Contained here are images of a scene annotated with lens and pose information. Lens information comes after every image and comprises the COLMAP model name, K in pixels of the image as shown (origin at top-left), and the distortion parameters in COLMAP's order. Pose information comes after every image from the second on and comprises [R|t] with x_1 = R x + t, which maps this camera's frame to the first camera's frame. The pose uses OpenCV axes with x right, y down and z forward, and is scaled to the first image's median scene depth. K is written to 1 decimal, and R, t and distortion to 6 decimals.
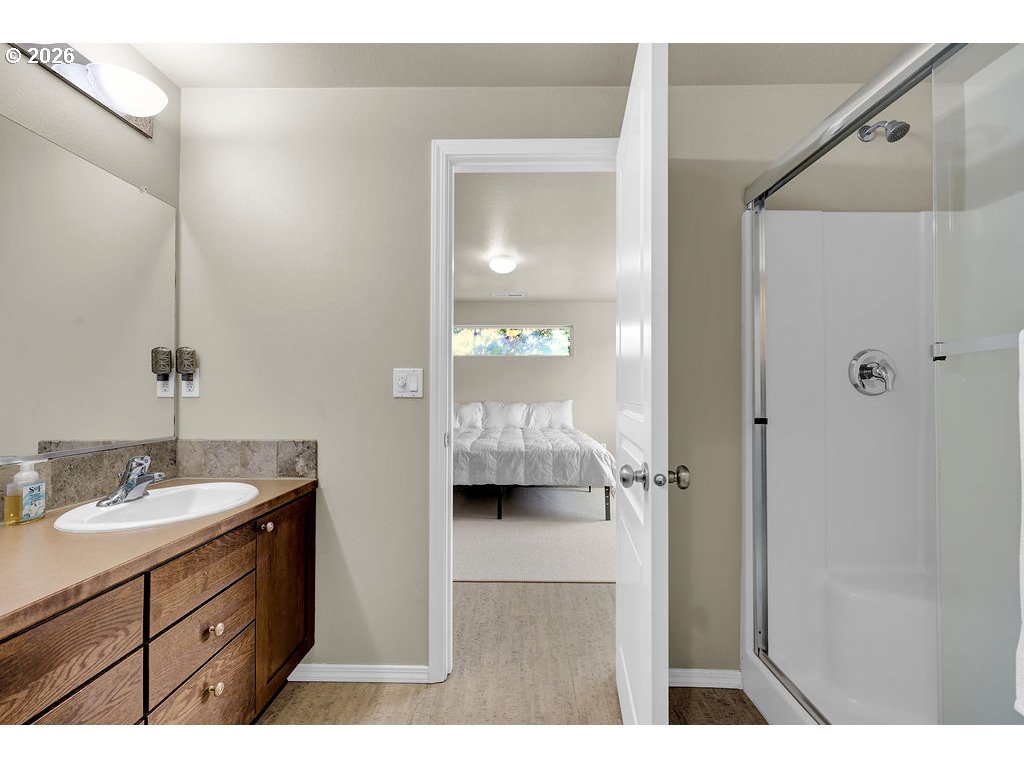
lens RADIAL K [[417.9, 0, 513.5], [0, 417.9, 377.6], [0, 0, 1]] dist [0.000306, 0.000101]
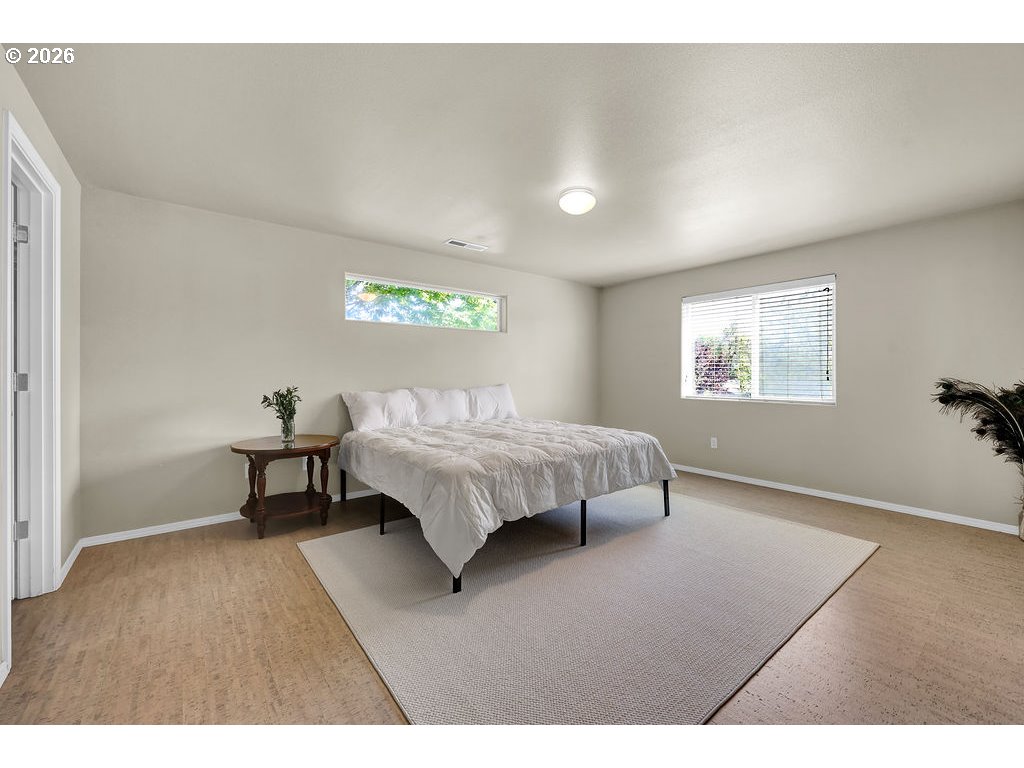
lens RADIAL K [[417.9, 0, 513.5], [0, 417.9, 377.6], [0, 0, 1]] dist [0.000306, 0.000101]
pose [[0.781498, -0.007246, 0.623866, -0.586348], [-0.020195, 0.999115, 0.036902, 0.014422], [-0.623581, -0.041438, 0.780660, 0.493551]]
